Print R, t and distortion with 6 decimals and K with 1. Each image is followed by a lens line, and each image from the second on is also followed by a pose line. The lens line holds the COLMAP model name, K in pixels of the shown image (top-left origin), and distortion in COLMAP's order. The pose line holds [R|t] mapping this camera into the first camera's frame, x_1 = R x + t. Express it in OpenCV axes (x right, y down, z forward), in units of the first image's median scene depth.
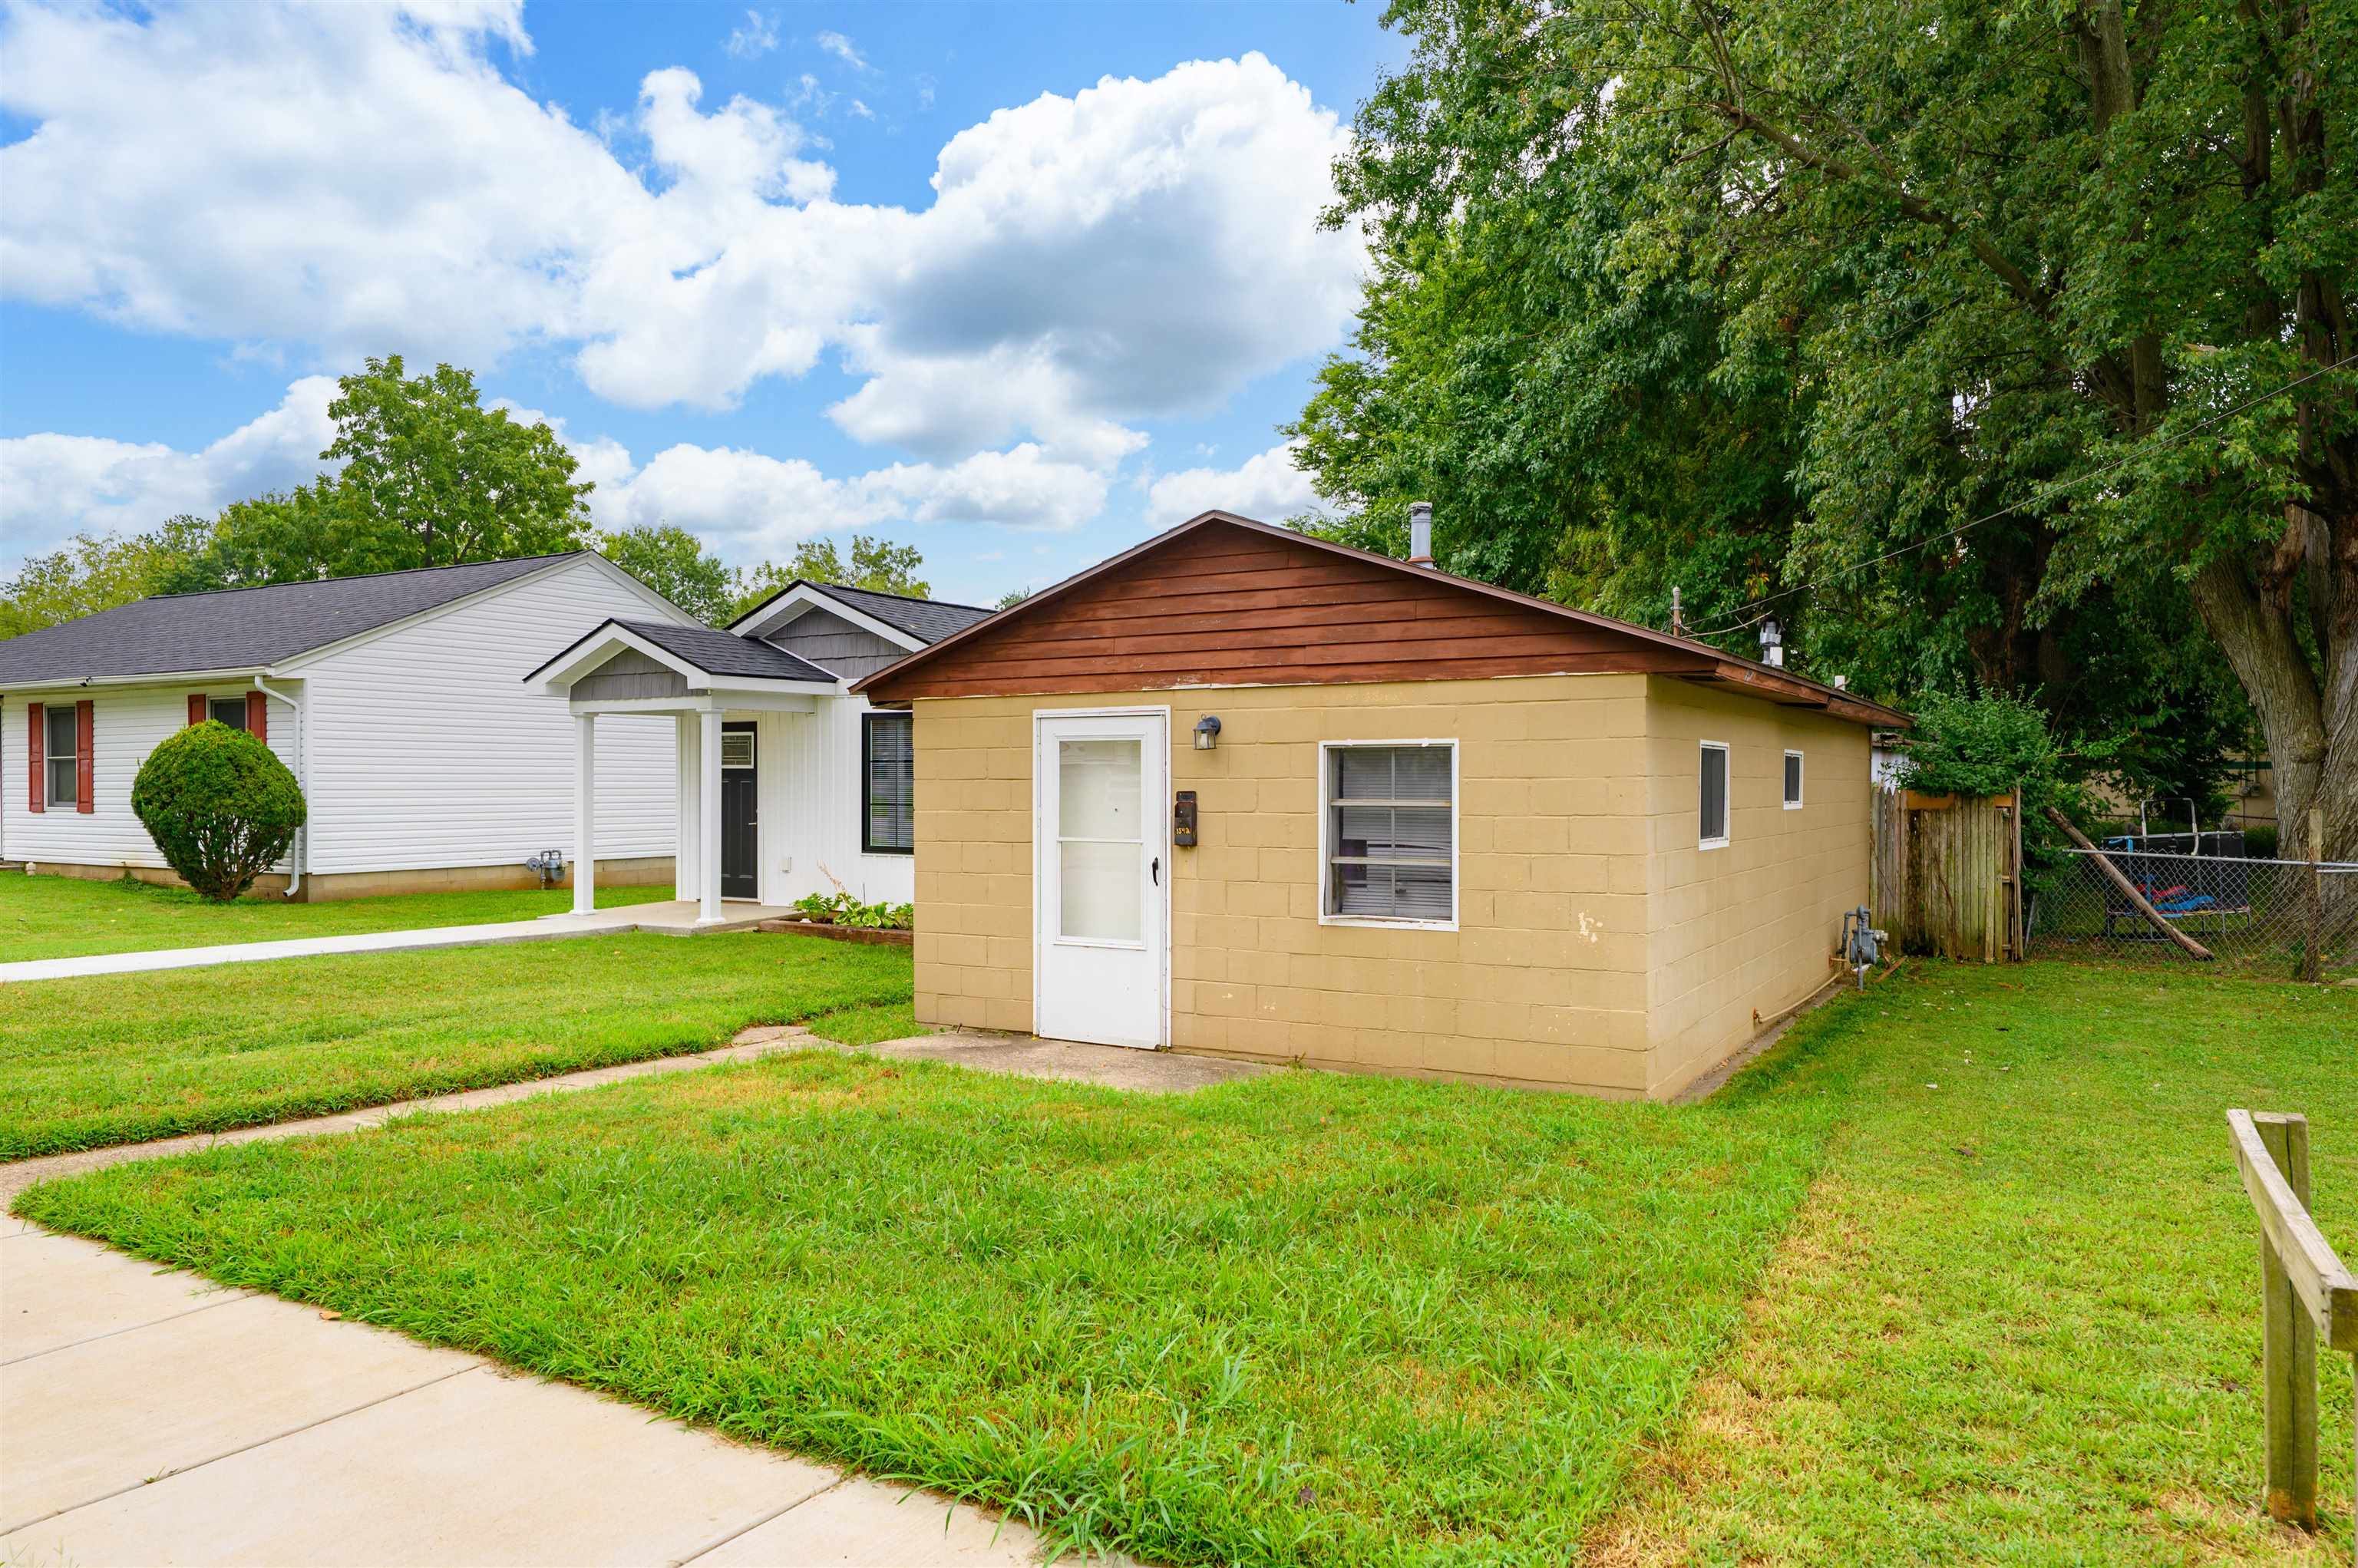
lens RADIAL K [[1598.3, 0, 1189.3], [0, 1598.3, 785.5], [0, 0, 1]] dist [-0.008426, -0.004302]
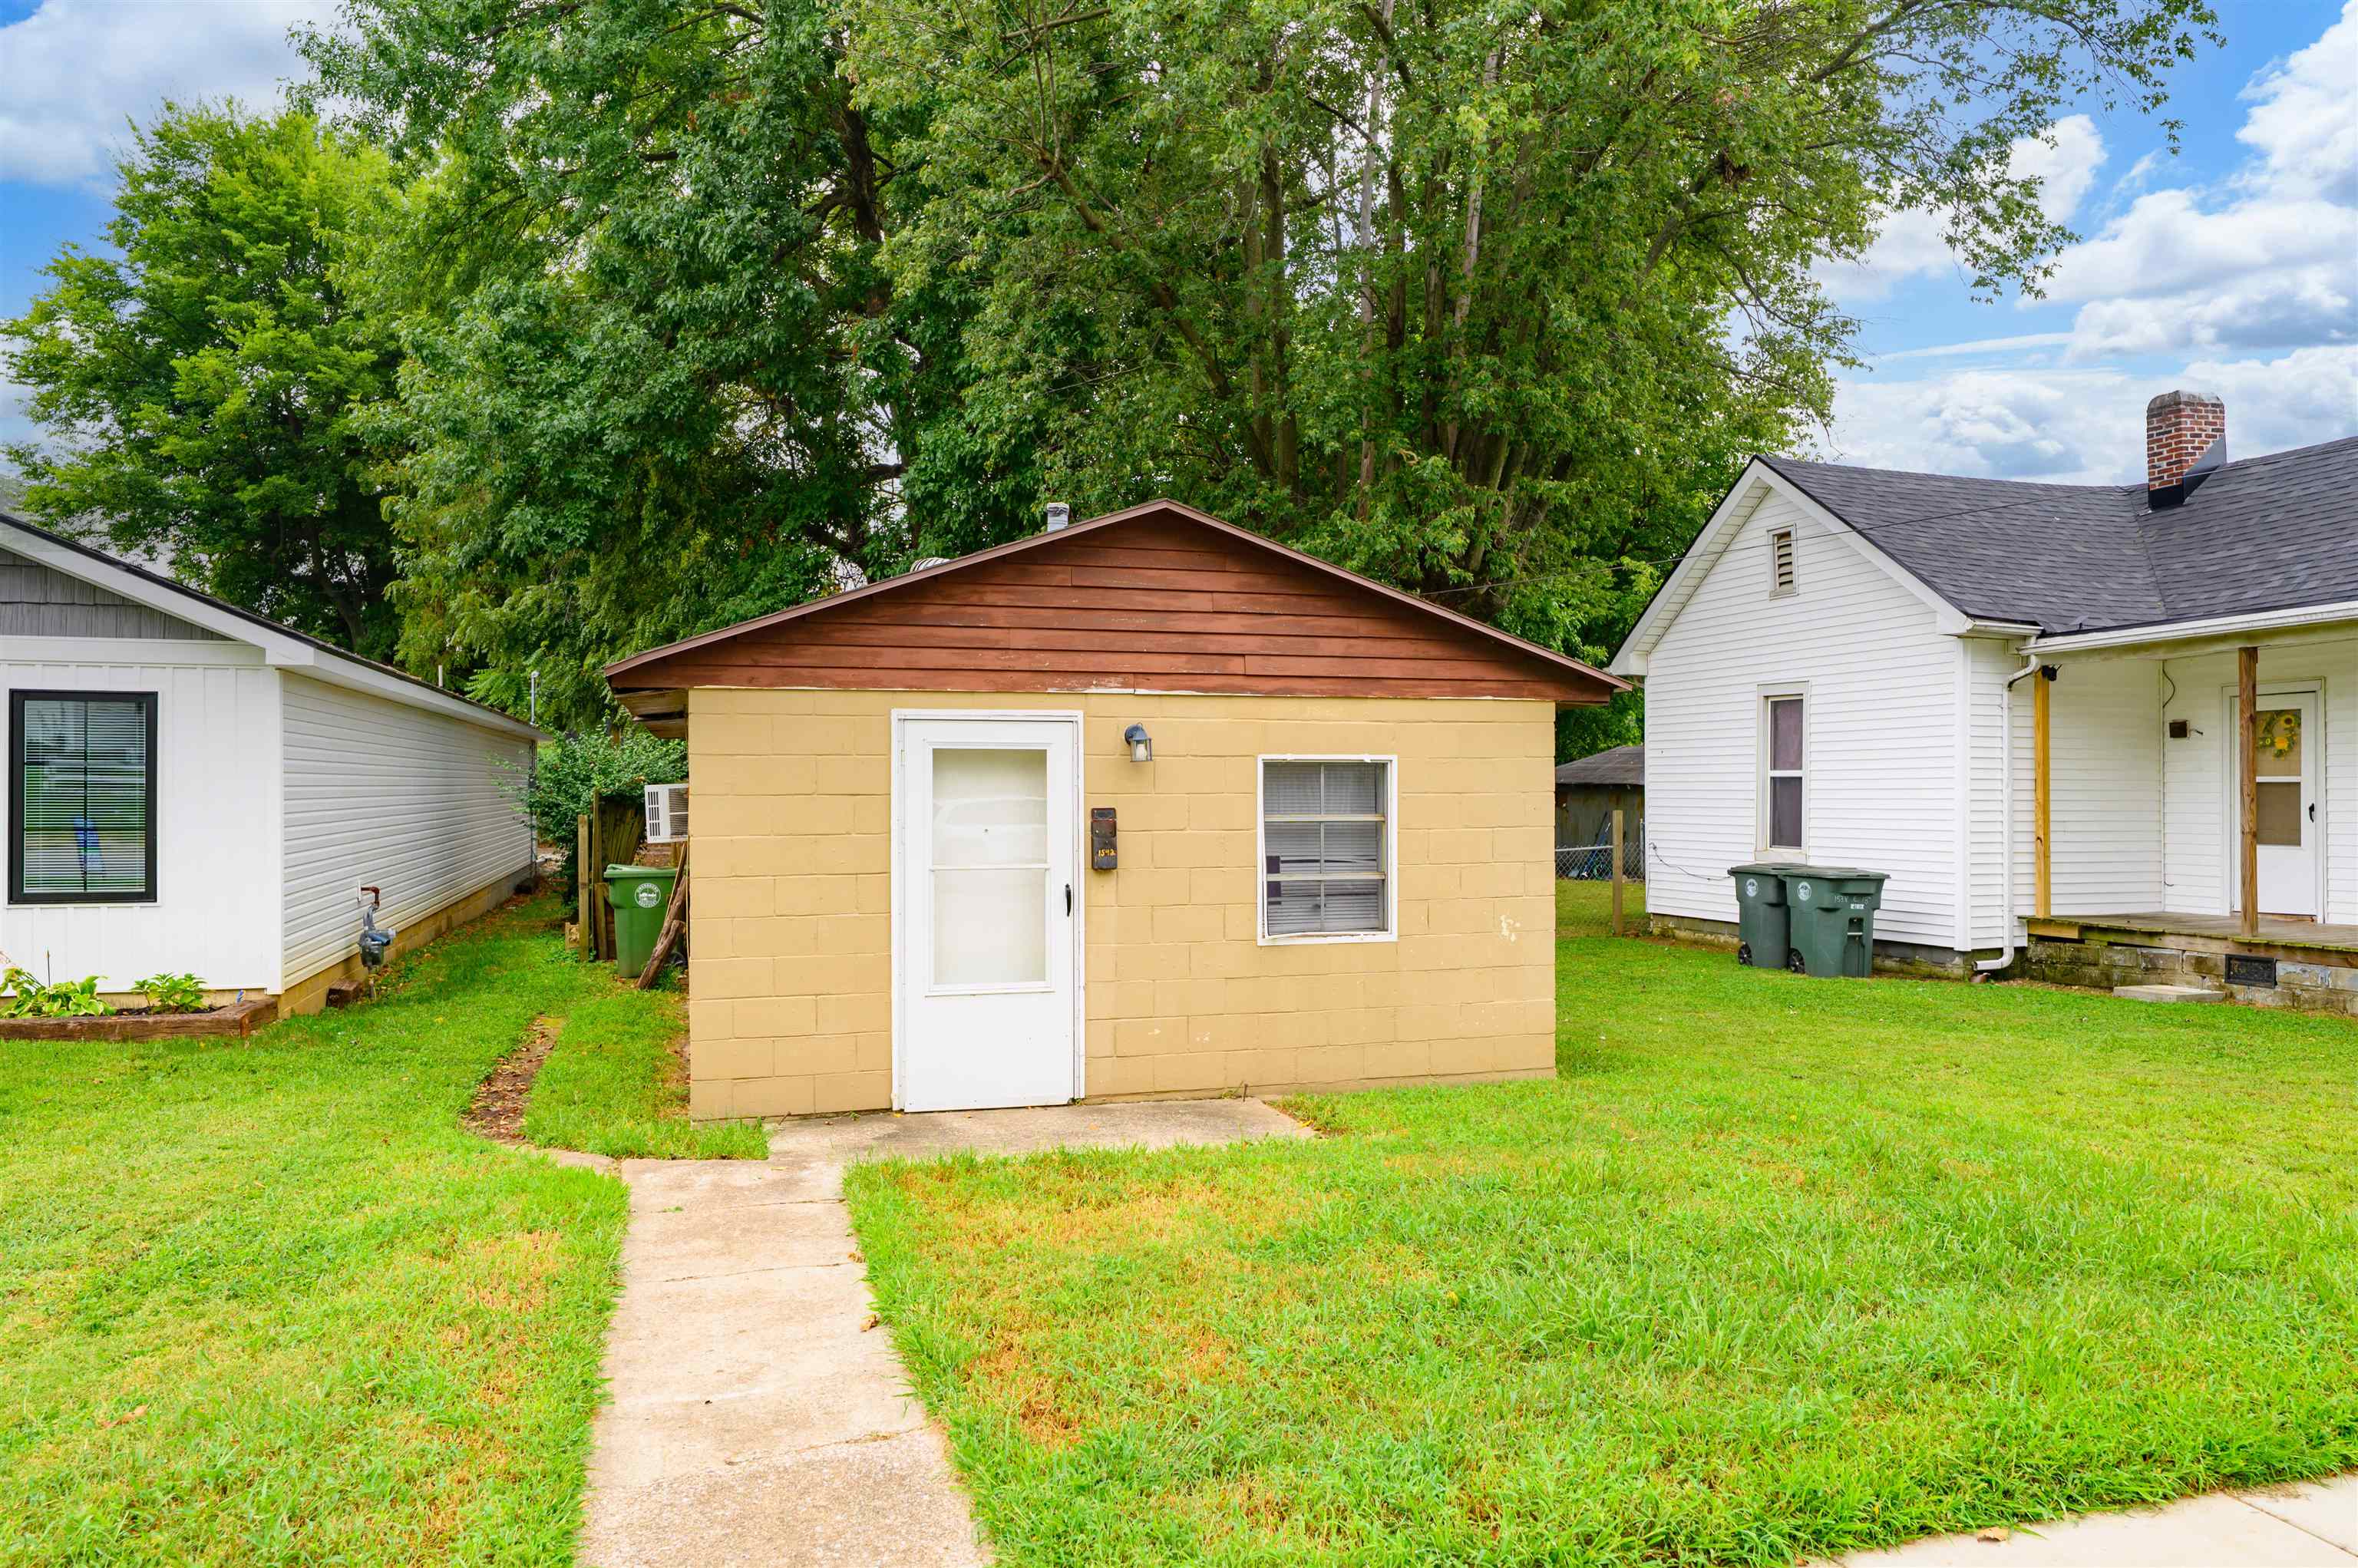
lens RADIAL K [[1598.3, 0, 1186.1], [0, 1598.3, 781.4], [0, 0, 1]] dist [-0.008426, -0.004302]
pose [[0.668956, 0.001833, 0.743300, -0.638832], [0.001704, 0.999991, -0.004000, -0.007747], [-0.743300, 0.003942, 0.668946, 0.374179]]
